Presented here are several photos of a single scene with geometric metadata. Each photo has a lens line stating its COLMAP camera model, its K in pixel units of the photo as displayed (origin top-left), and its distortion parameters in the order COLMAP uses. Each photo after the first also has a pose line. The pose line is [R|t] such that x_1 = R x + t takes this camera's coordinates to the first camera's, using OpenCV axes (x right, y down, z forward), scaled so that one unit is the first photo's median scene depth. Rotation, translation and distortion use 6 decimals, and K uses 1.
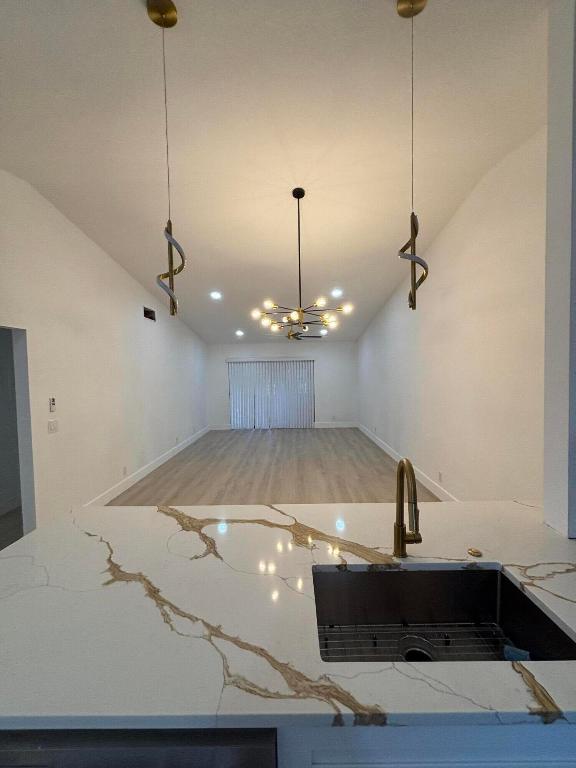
lens RADIAL K [[312.0, 0, 291.2], [0, 312.0, 382.0], [0, 0, 1]] dist [-0.003533, 0.000515]
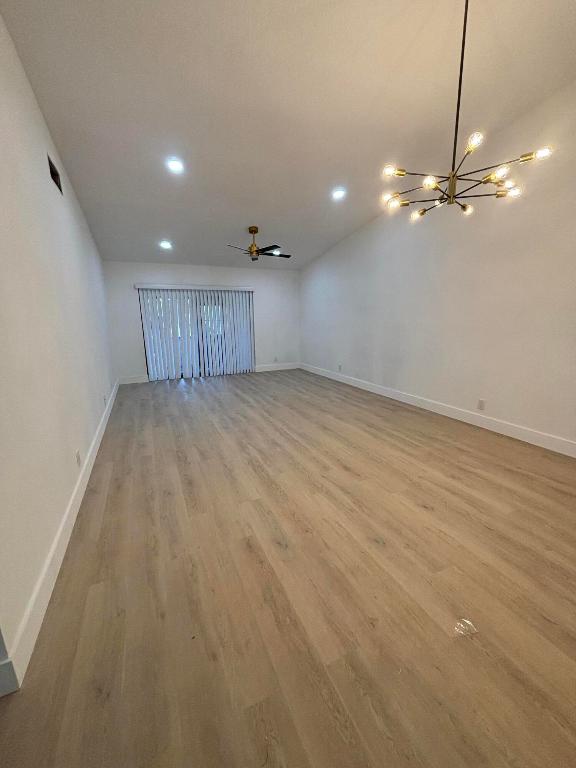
lens RADIAL K [[312.0, 0, 292.1], [0, 312.0, 384.5], [0, 0, 1]] dist [-0.003533, 0.000515]
pose [[0.903721, -0.086762, 0.419238, -0.594615], [0.010065, 0.983285, 0.181797, 0.074634], [-0.428003, -0.160074, 0.889488, 0.508903]]
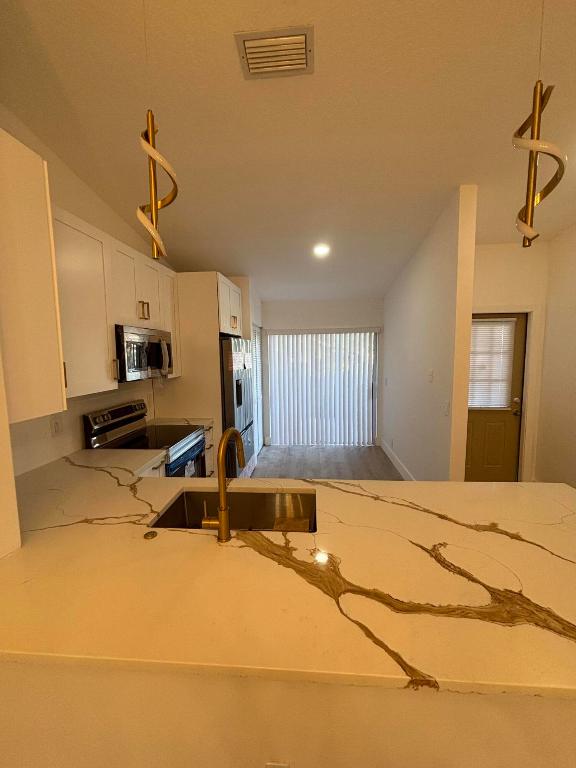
lens RADIAL K [[312.0, 0, 291.0], [0, 312.0, 387.7], [0, 0, 1]] dist [-0.003533, 0.000515]
pose [[-0.997434, 0.025806, 0.066785, 0.026266], [0.035087, 0.989280, 0.141755, -0.016117], [-0.062411, 0.143734, -0.987646, 0.751078]]
